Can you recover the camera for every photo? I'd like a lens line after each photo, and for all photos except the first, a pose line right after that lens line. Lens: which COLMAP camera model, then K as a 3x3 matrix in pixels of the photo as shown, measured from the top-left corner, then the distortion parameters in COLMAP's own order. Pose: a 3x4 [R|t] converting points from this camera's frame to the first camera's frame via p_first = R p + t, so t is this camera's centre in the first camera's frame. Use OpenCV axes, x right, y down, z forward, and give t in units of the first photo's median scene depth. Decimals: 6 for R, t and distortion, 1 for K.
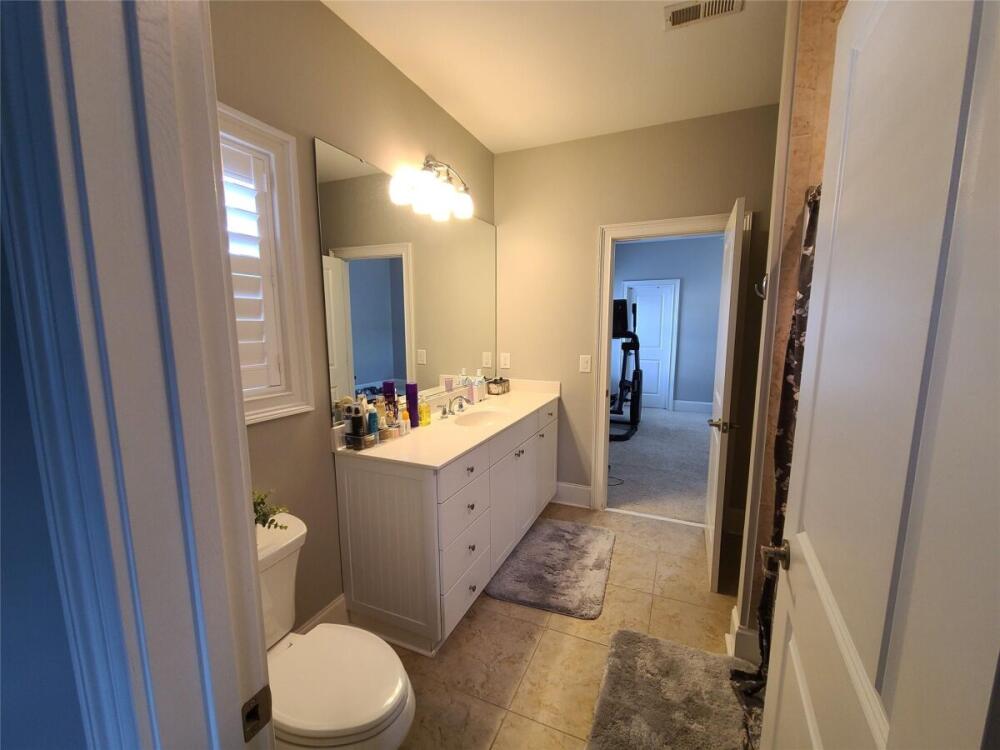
lens RADIAL K [[410.4, 0, 502.3], [0, 410.4, 378.1], [0, 0, 1]] dist [0.001791, -0.001426]
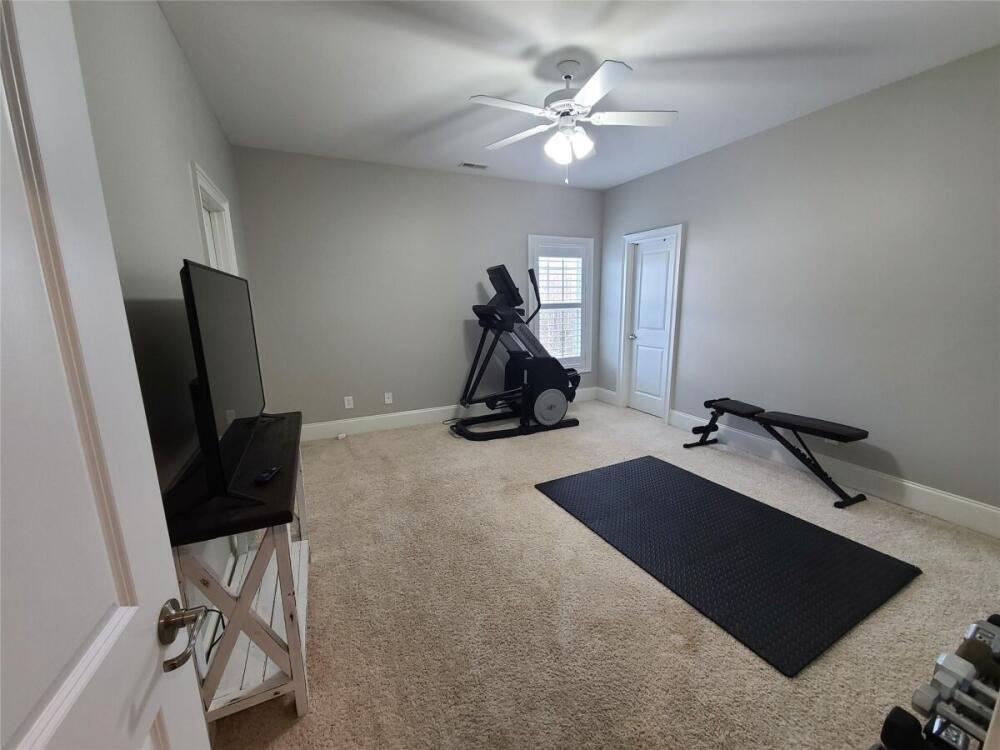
lens RADIAL K [[410.4, 0, 502.1], [0, 410.4, 376.2], [0, 0, 1]] dist [0.001791, -0.001426]
pose [[0.750308, 0.117374, -0.650586, 0.664808], [-0.076501, 0.992917, 0.090908, -0.041806], [0.656648, -0.018438, 0.753972, 0.325804]]
